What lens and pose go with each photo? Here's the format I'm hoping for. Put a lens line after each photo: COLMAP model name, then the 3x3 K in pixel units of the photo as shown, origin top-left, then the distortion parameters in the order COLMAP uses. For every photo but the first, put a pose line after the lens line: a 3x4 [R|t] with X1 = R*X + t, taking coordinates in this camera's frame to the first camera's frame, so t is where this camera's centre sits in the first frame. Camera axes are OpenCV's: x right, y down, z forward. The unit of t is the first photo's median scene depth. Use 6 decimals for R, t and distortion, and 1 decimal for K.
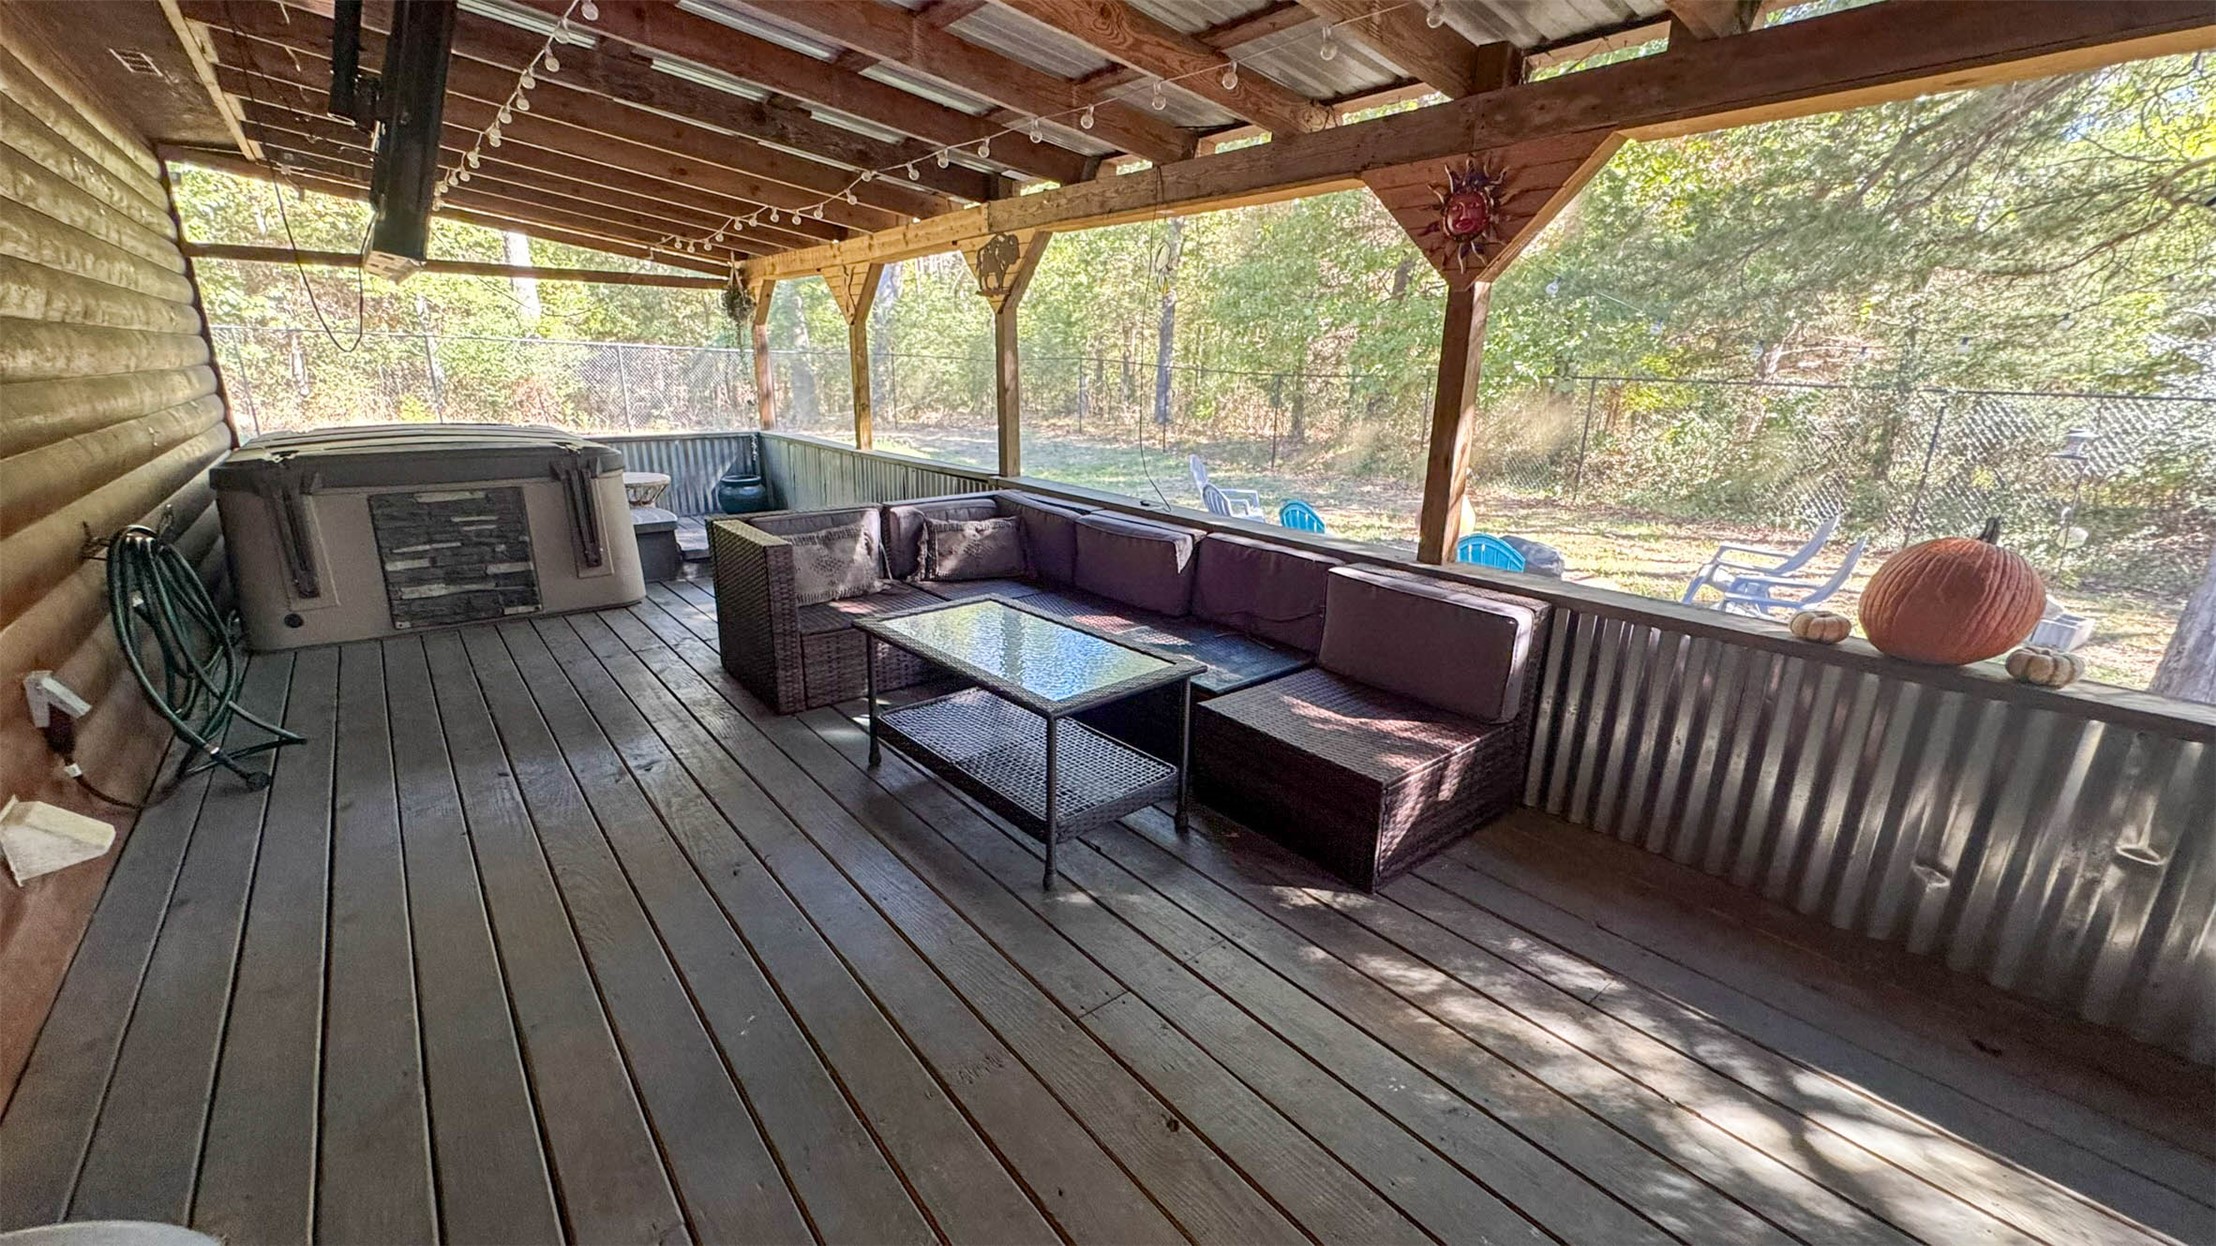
lens RADIAL K [[876.7, 0, 1108.0], [0, 876.7, 623.0], [0, 0, 1]] dist [-0.000210, 0.002677]
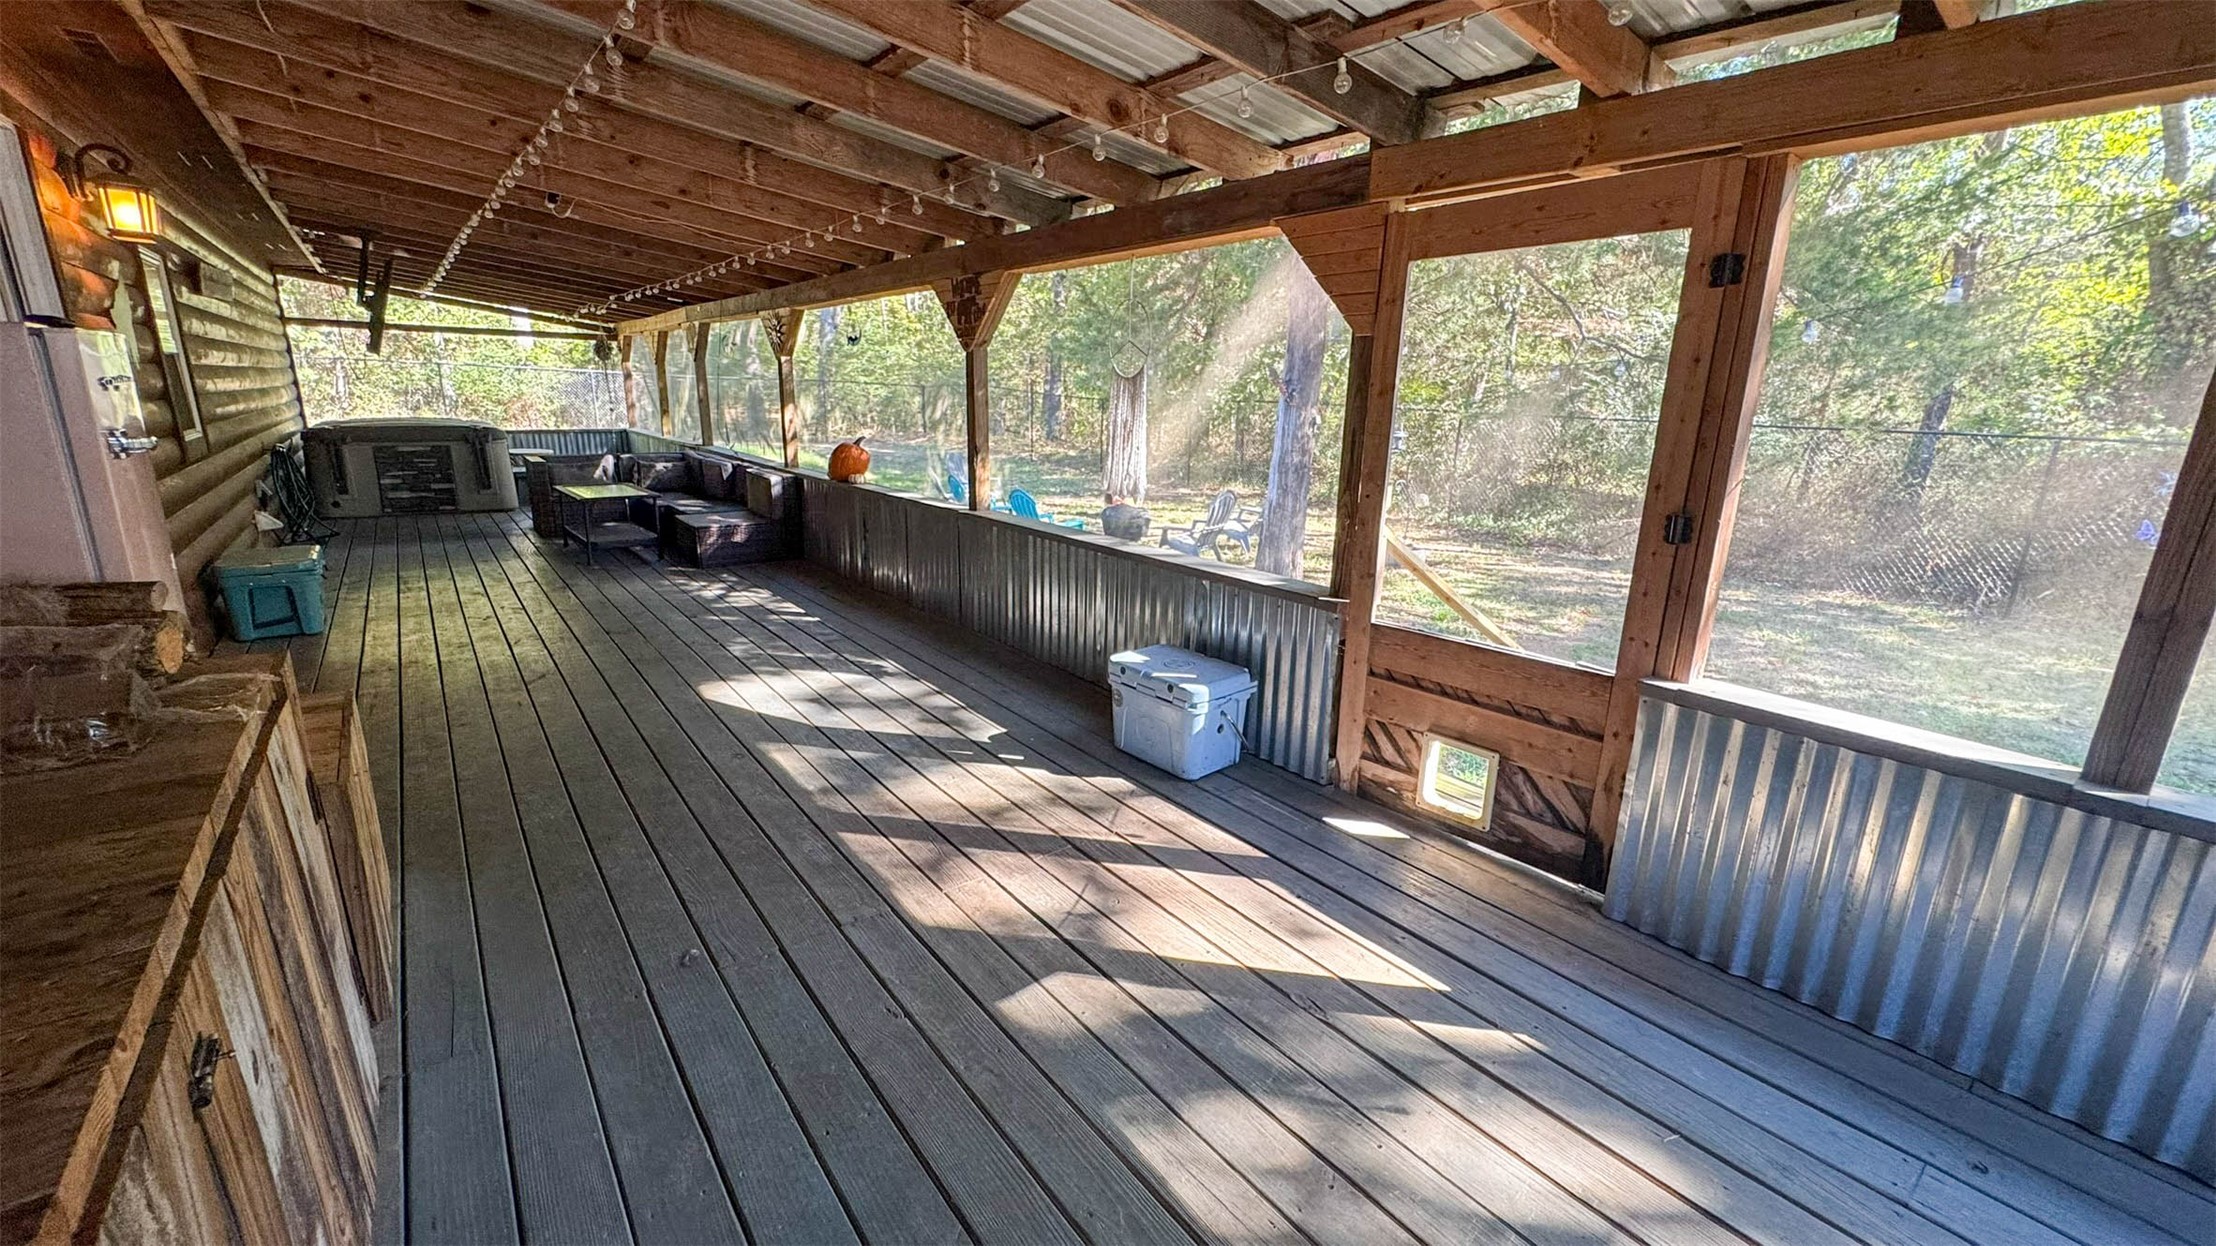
lens RADIAL K [[907.6, 0, 1108.0], [0, 907.6, 623.0], [0, 0, 1]] dist [0.020884, -0.000188]
pose [[0.998980, 0.014017, -0.042930, 0.883799], [-0.015541, 0.999254, -0.035356, 0.285290], [0.042402, 0.035987, 0.998452, -0.965807]]
